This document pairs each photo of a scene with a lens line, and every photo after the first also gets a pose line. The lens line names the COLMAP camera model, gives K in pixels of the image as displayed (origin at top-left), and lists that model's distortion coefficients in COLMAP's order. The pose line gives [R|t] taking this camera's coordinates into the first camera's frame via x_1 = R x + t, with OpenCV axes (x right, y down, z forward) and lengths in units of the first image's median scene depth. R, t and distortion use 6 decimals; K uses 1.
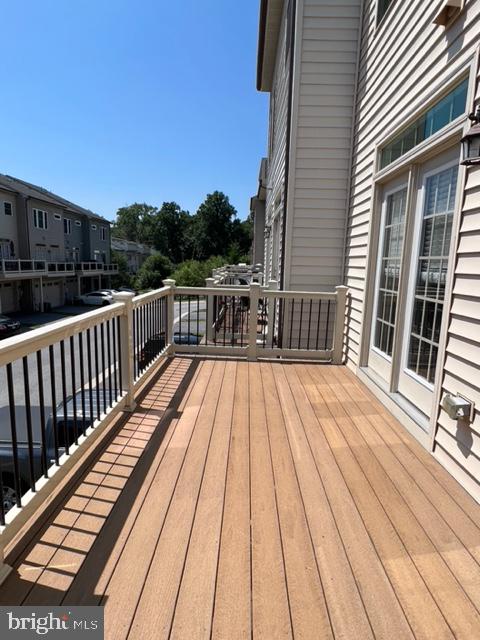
lens RADIAL K [[362.8, 0, 239.7], [0, 362.8, 320.0], [0, 0, 1]] dist [0.000285, 0.000105]
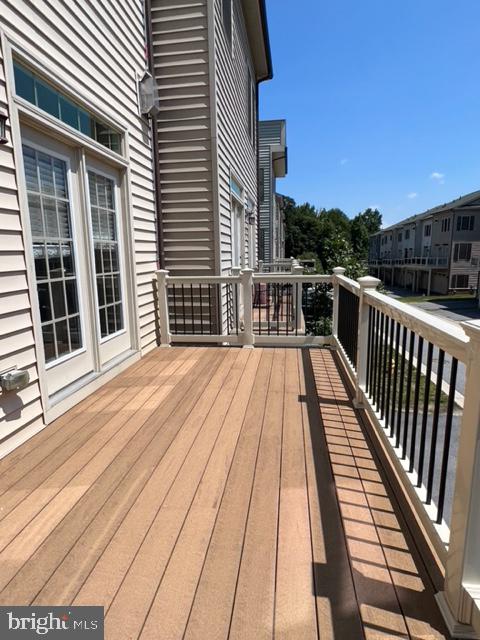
lens RADIAL K [[362.8, 0, 238.6], [0, 362.8, 318.3], [0, 0, 1]] dist [0.000285, 0.000105]
pose [[-0.993023, -0.038534, 0.111447, -0.126932], [0.001175, 0.941820, 0.336117, -0.234144], [-0.117915, 0.333903, -0.935203, 1.587776]]
